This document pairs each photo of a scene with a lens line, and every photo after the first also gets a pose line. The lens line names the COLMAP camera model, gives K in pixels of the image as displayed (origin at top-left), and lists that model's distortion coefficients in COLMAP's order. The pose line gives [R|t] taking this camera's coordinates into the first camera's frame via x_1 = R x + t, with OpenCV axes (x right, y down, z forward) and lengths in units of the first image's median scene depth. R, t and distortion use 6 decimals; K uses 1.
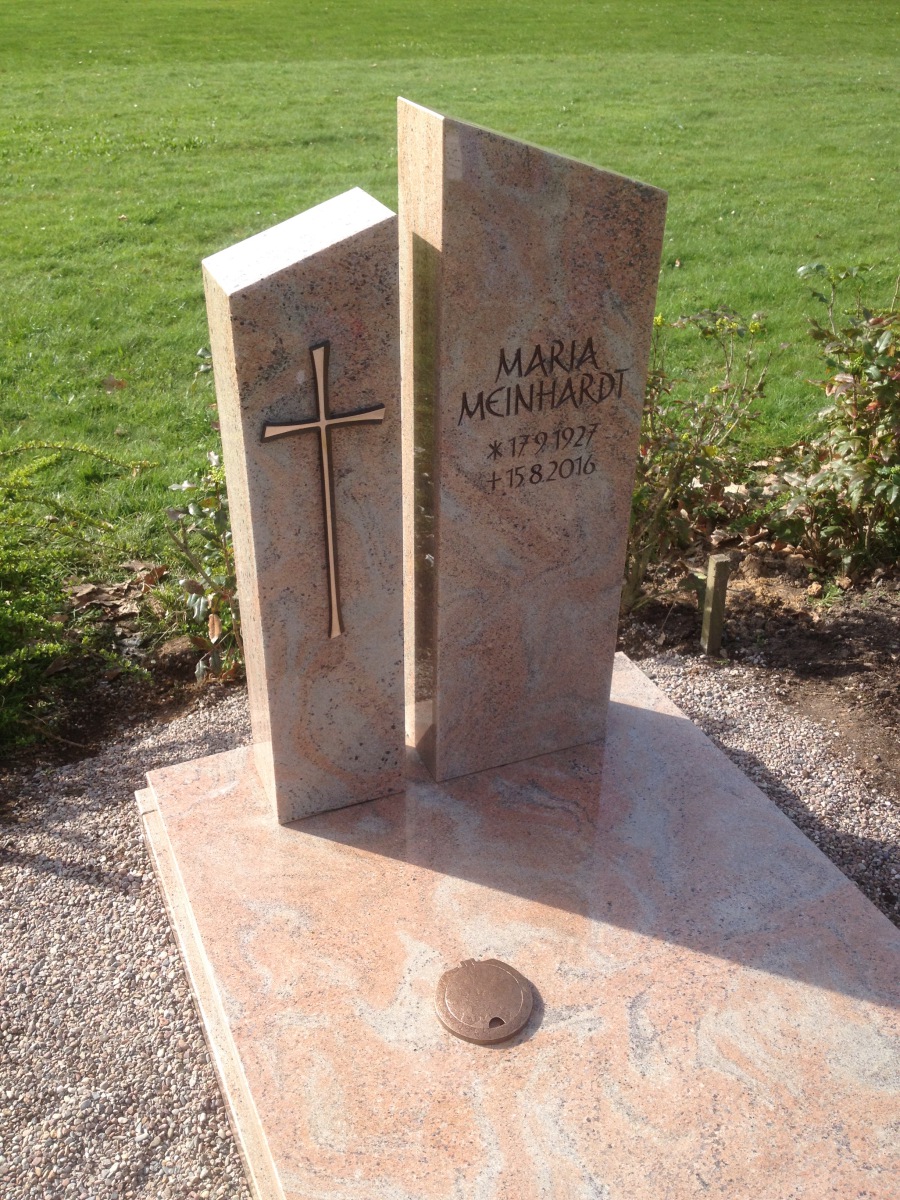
lens RADIAL K [[1204.5, 0, 451.5], [0, 1204.5, 601.0], [0, 0, 1]] dist [0.017498, 0.000000]
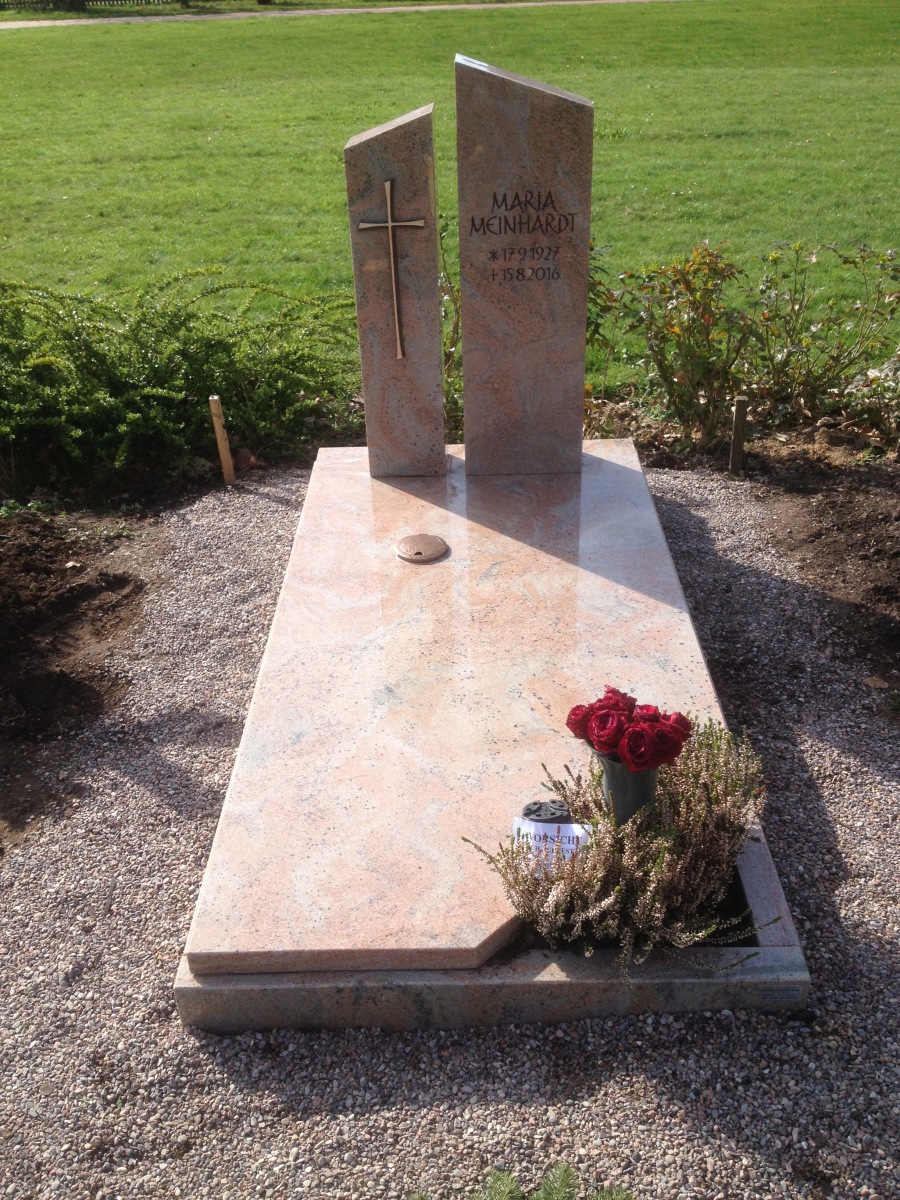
lens RADIAL K [[1204.5, 0, 448.8], [0, 1204.5, 599.4], [0, 0, 1]] dist [0.017498, 0.000000]
pose [[0.919102, 0.172440, -0.354284, 0.678861], [-0.175934, 0.984143, 0.022592, 0.335660], [0.352561, 0.041566, 0.934865, -0.628824]]
